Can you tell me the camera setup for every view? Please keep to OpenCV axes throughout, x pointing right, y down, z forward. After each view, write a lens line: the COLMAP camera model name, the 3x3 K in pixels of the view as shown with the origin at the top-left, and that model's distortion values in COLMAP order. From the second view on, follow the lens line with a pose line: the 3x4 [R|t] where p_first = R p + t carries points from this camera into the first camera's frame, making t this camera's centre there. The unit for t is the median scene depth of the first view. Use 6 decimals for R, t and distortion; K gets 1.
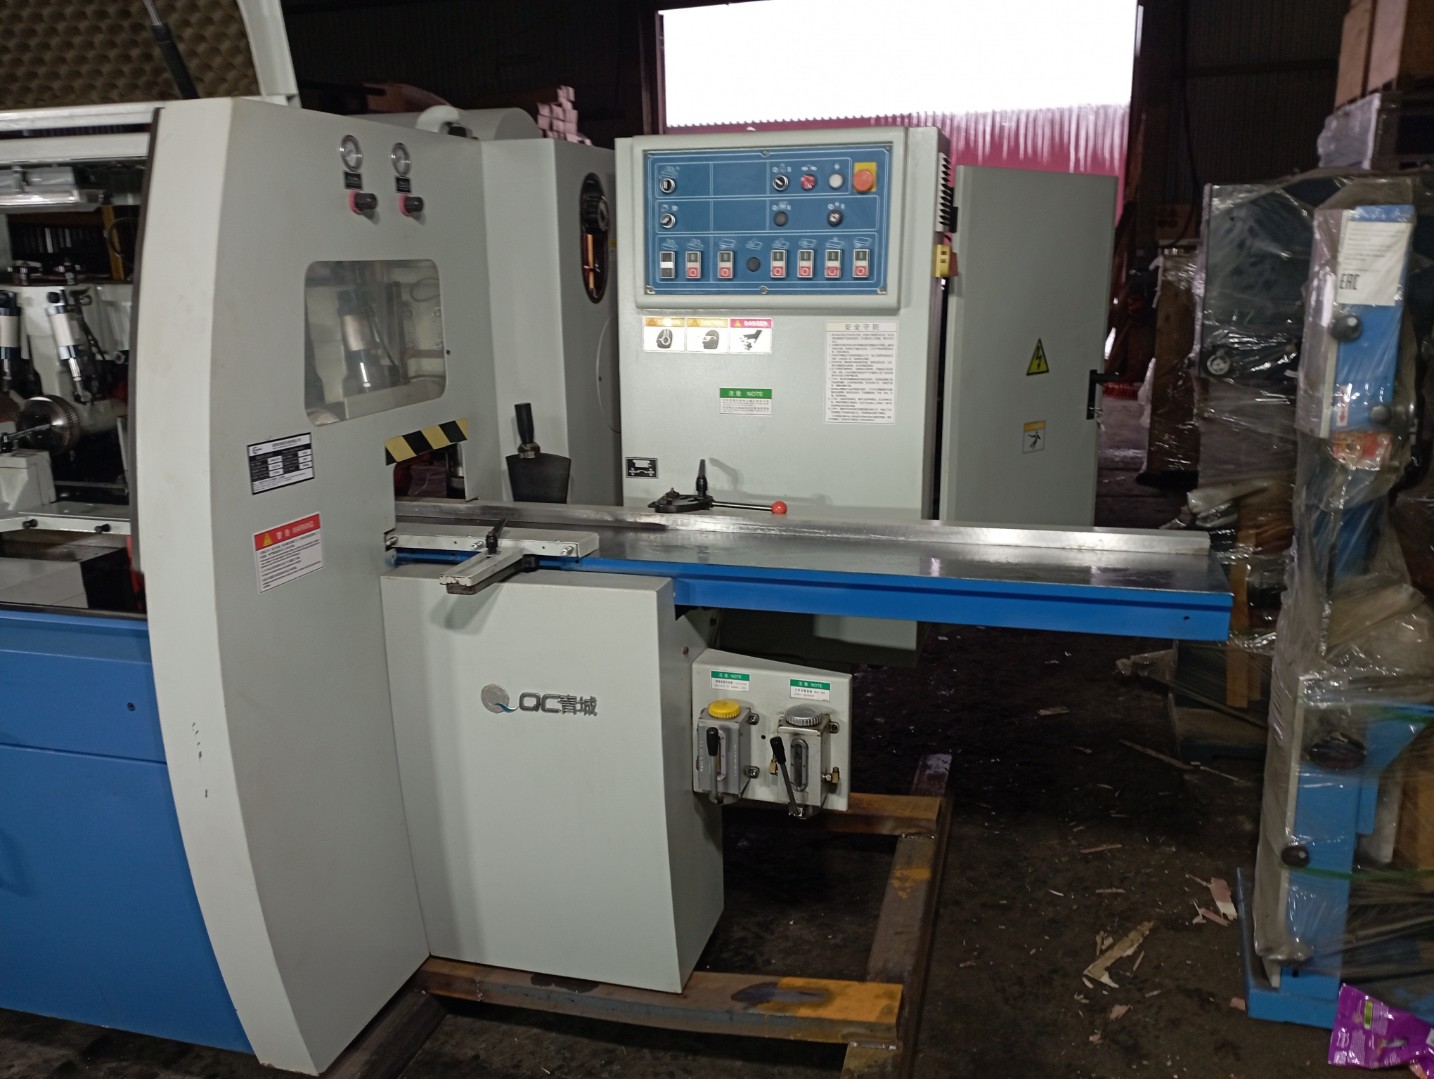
lens RADIAL K [[1187.6, 0, 709.9], [0, 1187.6, 549.8], [0, 0, 1]] dist [0.105081, -0.139589]
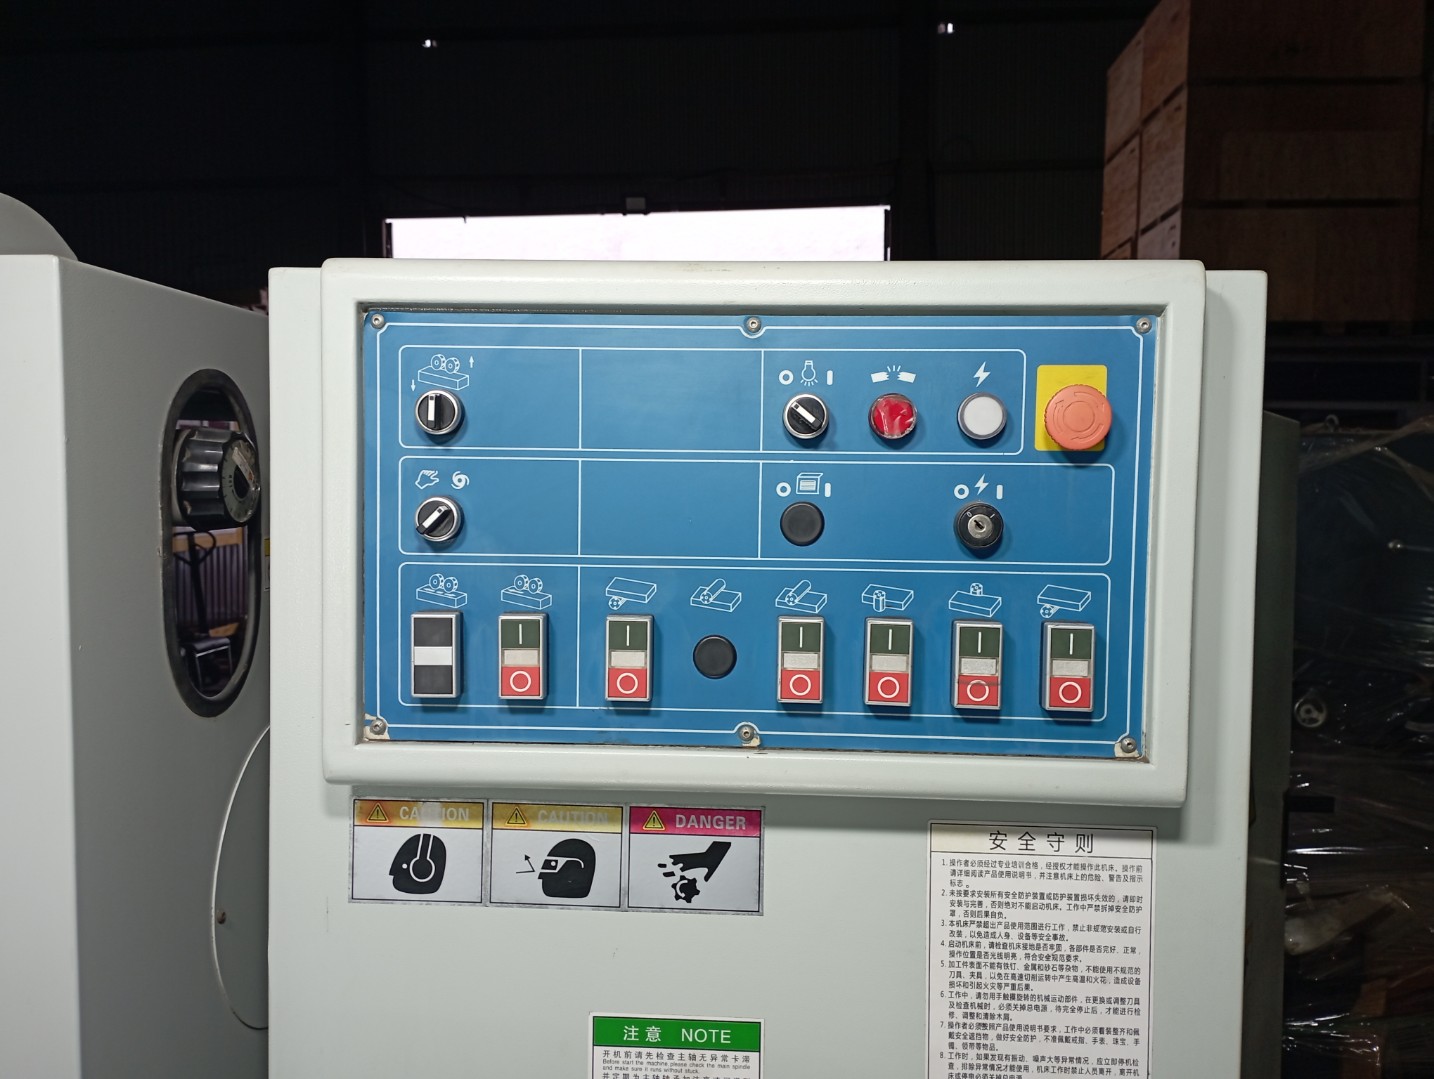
lens RADIAL K [[1187.6, 0, 709.9], [0, 1187.6, 549.8], [0, 0, 1]] dist [0.105081, -0.139589]
pose [[0.974648, 0.004688, 0.223694, -0.035741], [0.035041, 0.984245, -0.173303, -0.210883], [-0.220982, 0.176747, 0.959128, 0.687068]]
